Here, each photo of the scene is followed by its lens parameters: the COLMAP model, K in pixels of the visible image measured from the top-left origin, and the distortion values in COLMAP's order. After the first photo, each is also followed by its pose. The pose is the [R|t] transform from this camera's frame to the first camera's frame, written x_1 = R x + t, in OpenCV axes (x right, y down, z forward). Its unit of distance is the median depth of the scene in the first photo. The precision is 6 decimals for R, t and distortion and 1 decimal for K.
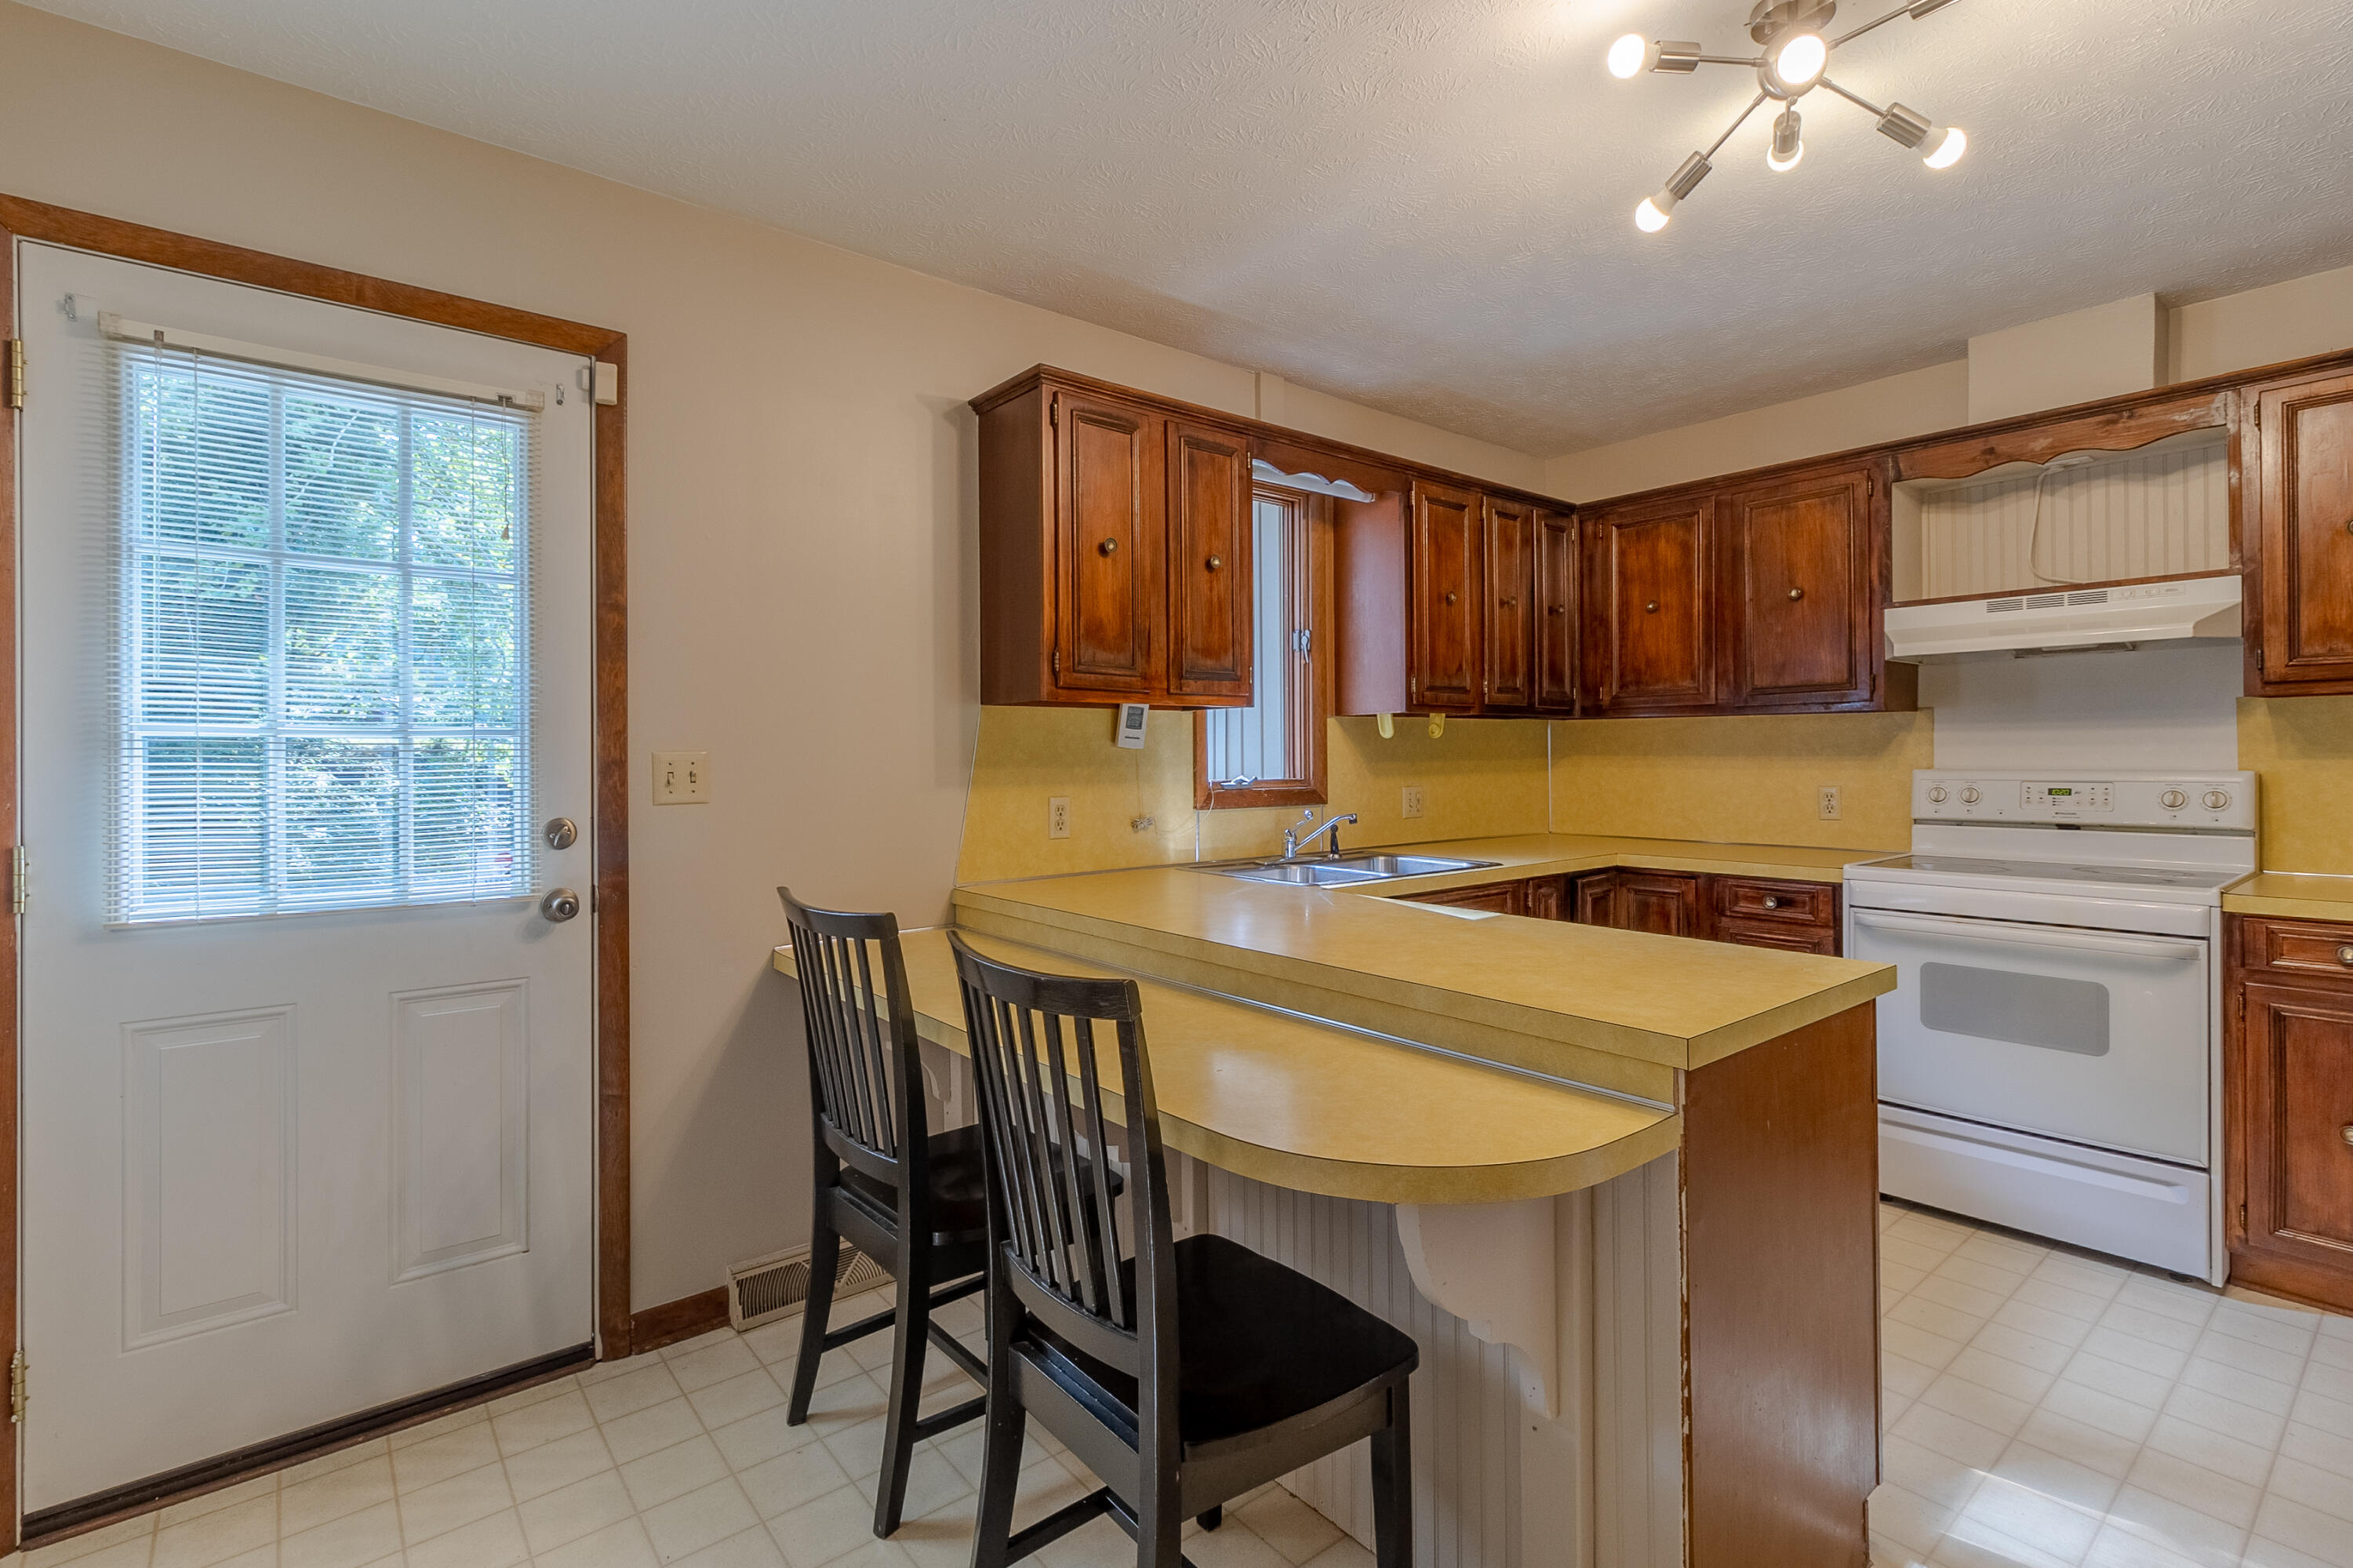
lens RADIAL K [[1080.7, 0, 1169.1], [0, 1080.7, 763.2], [0, 0, 1]] dist [-0.001389, 0.002384]
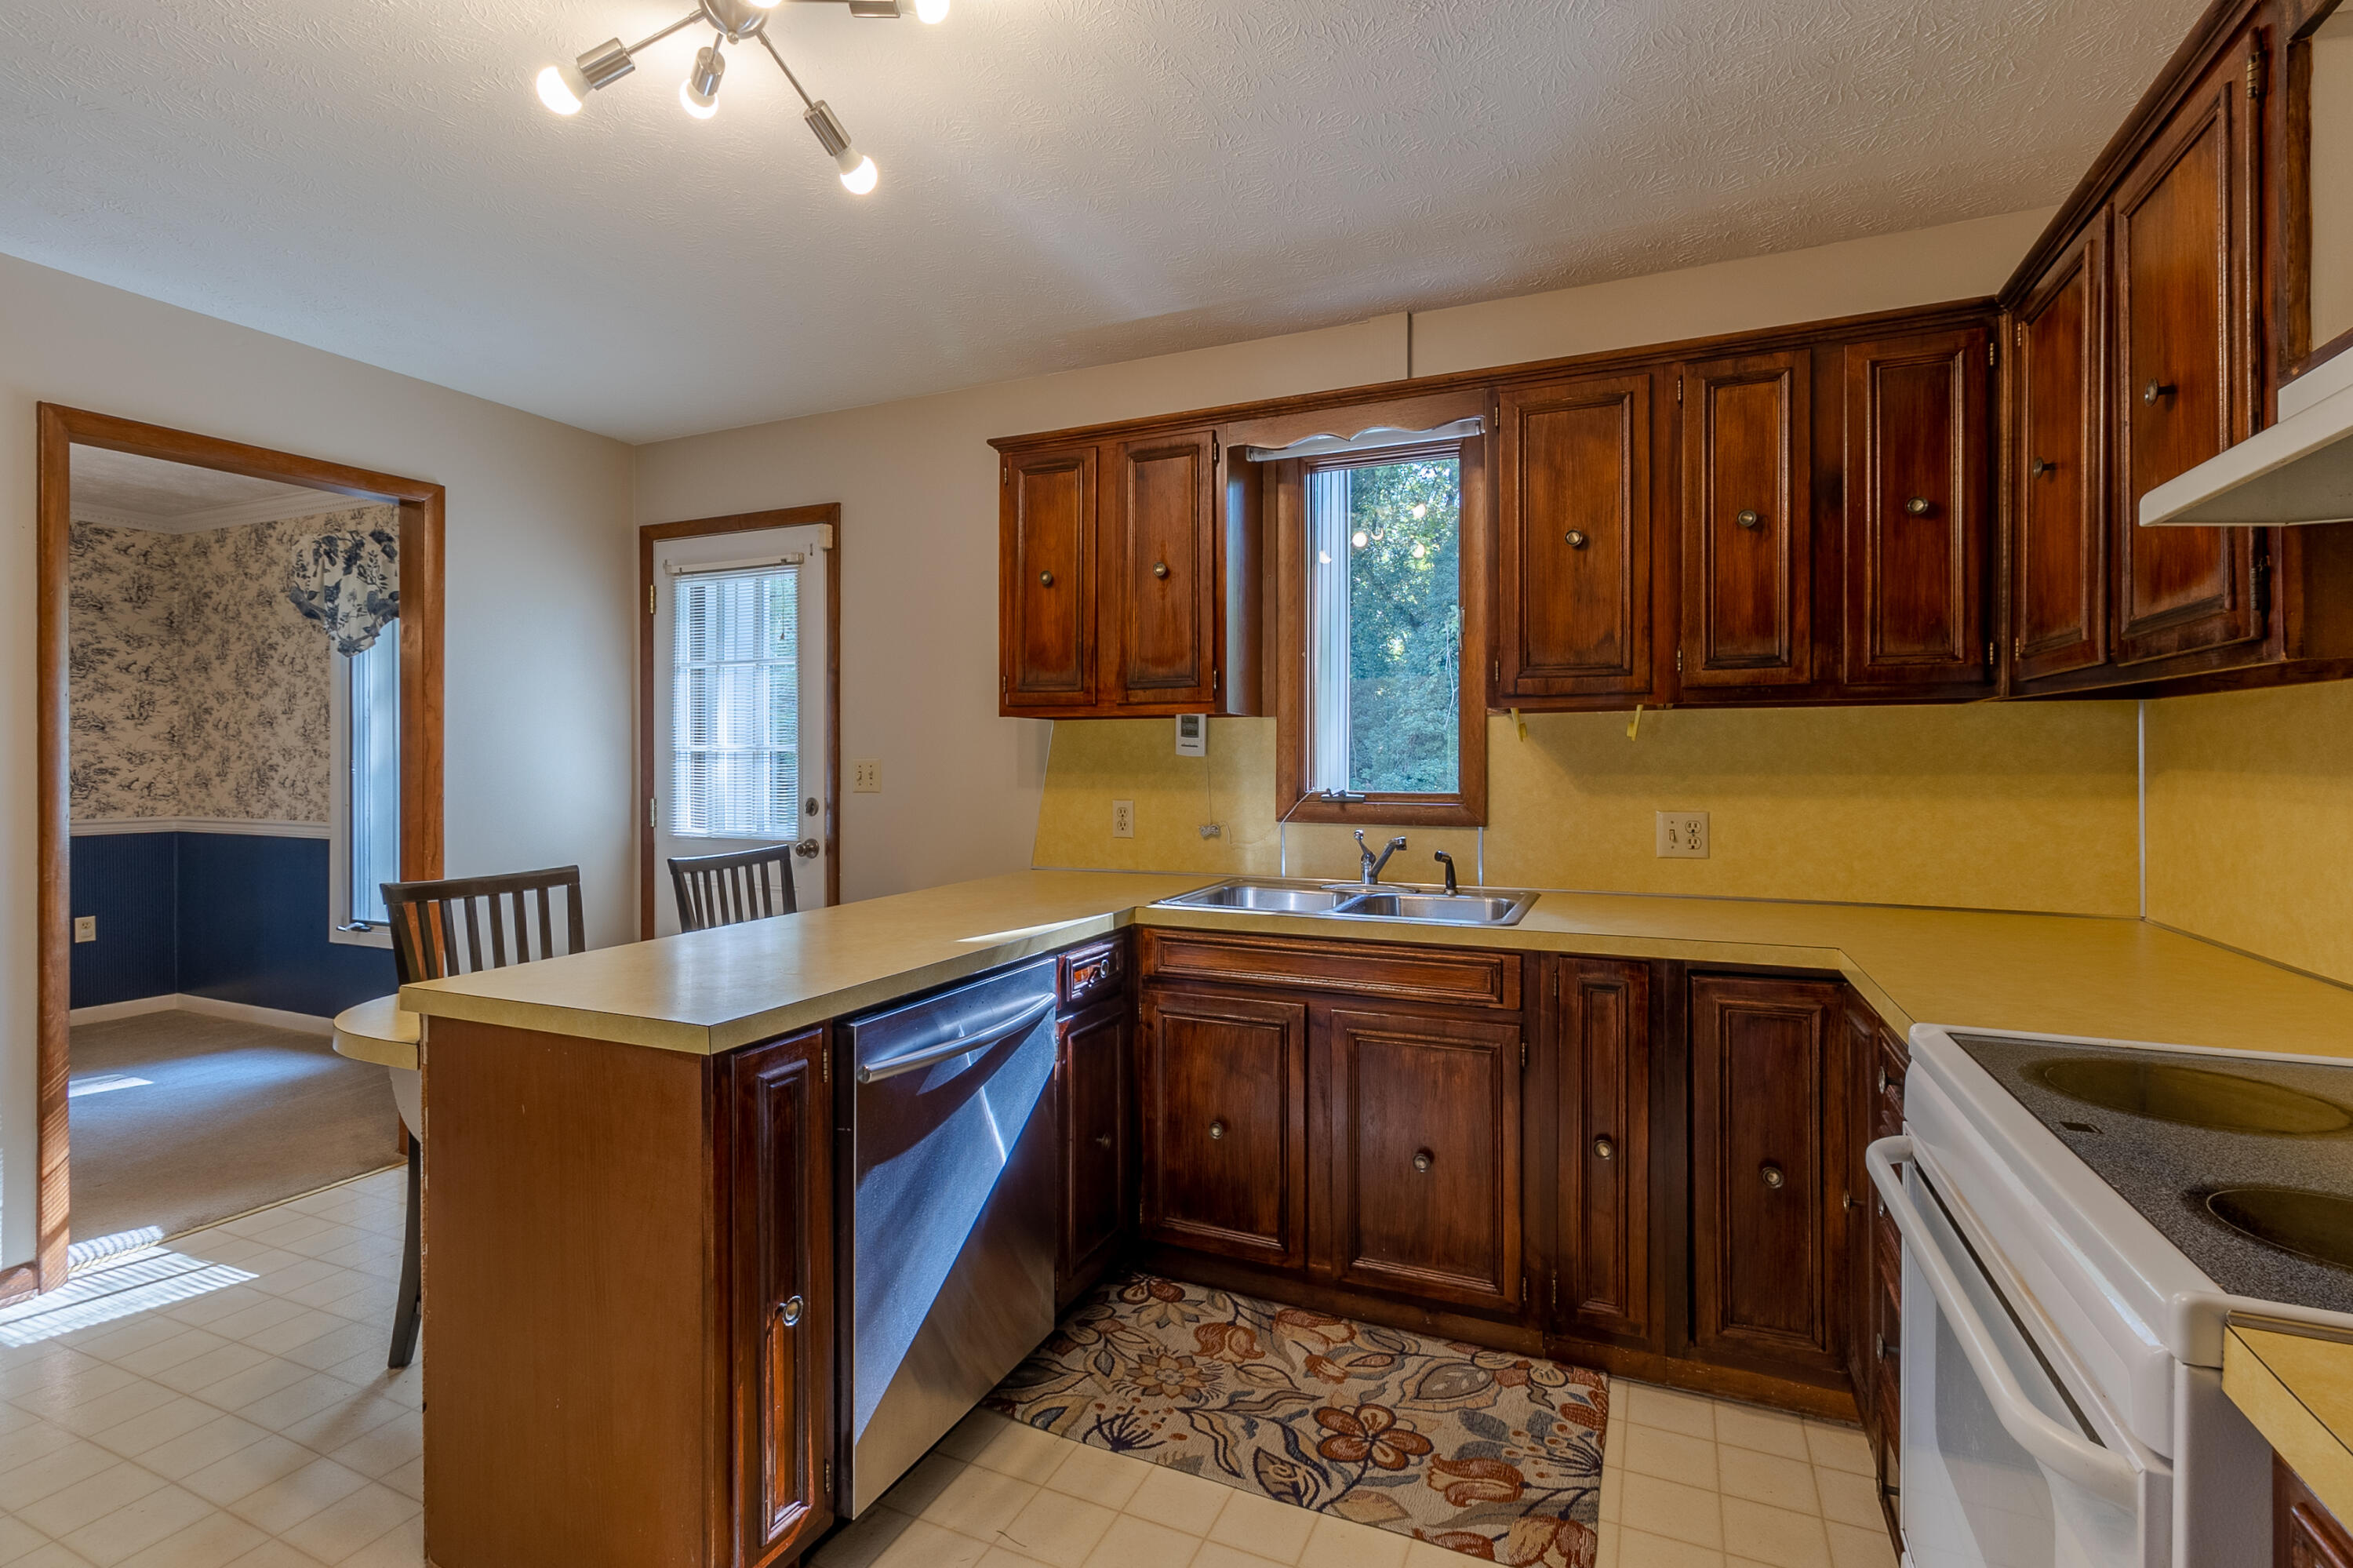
lens RADIAL K [[1080.7, 0, 1168.2], [0, 1080.7, 773.1], [0, 0, 1]] dist [-0.001389, 0.002384]
pose [[0.451752, 0.018188, -0.891958, 0.718706], [-0.007778, 0.999834, 0.016449, -0.011804], [0.892110, -0.000493, 0.451819, 0.427863]]
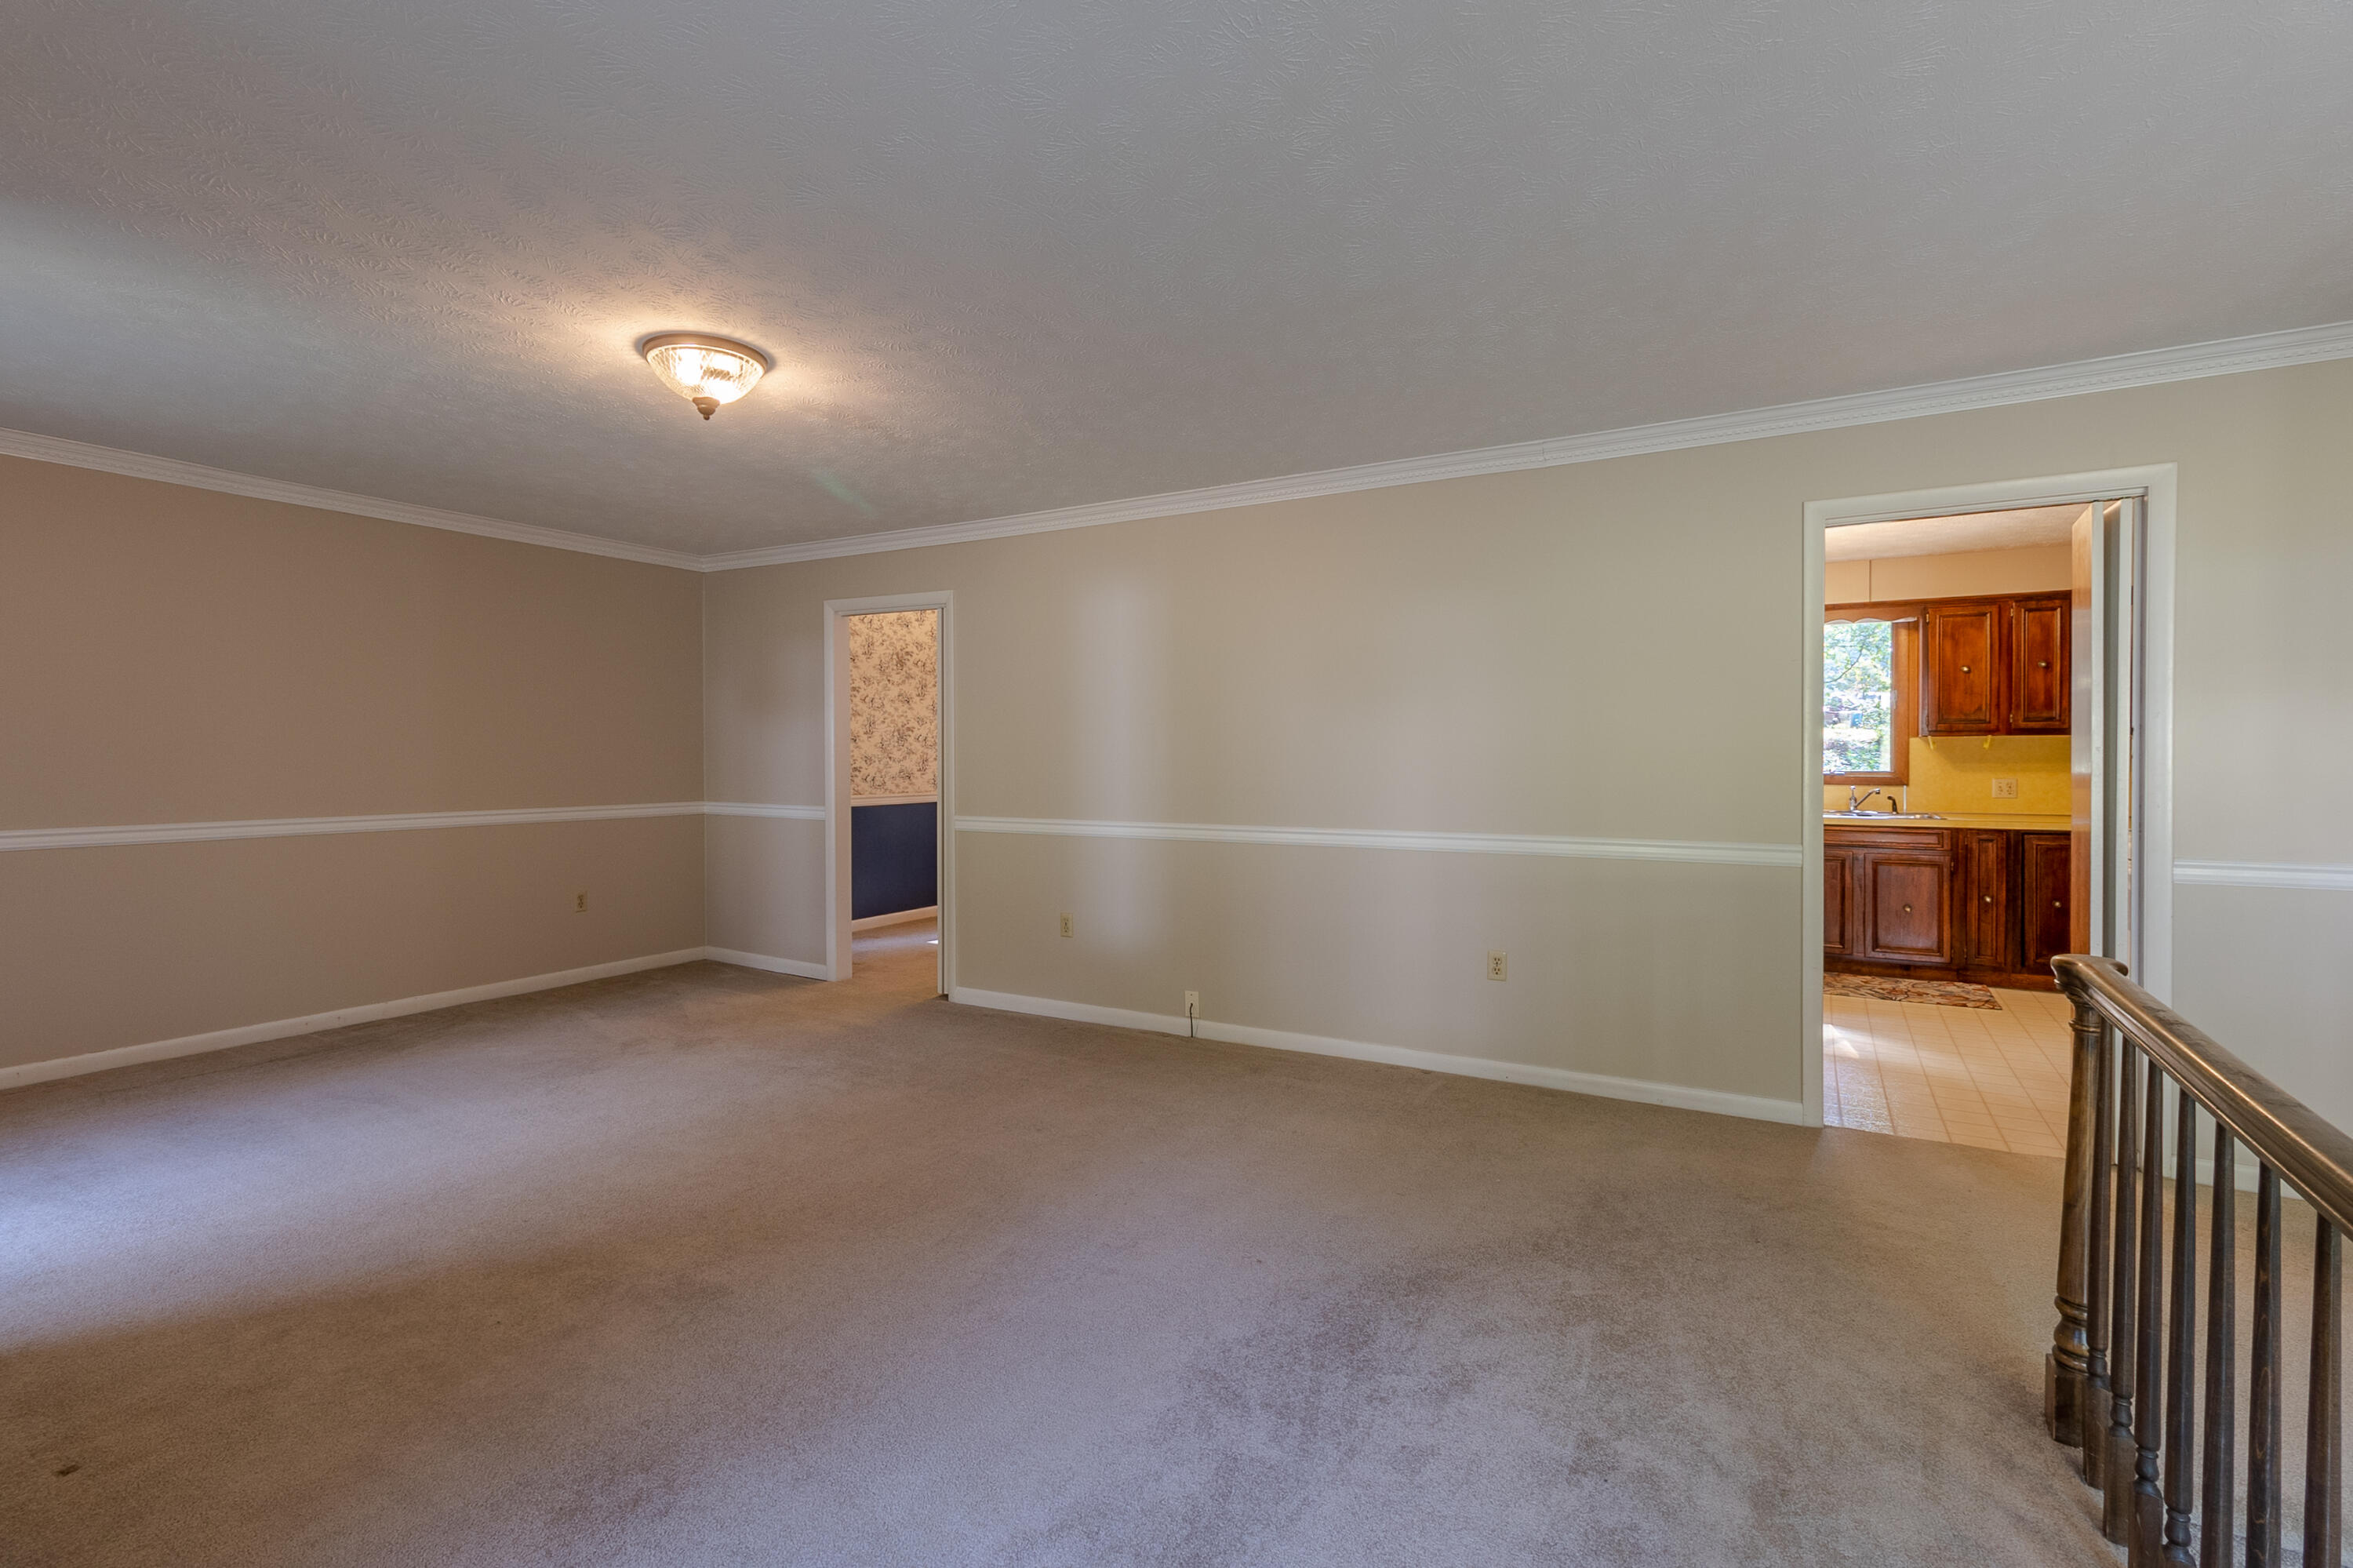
lens RADIAL K [[1080.7, 0, 1179.8], [0, 1080.7, 780.8], [0, 0, 1]] dist [-0.001389, 0.002384]
pose [[0.356447, 0.028164, -0.933891, 1.357031], [-0.004385, 0.999585, 0.028471, -0.016537], [0.934305, -0.006053, 0.356423, -0.757620]]
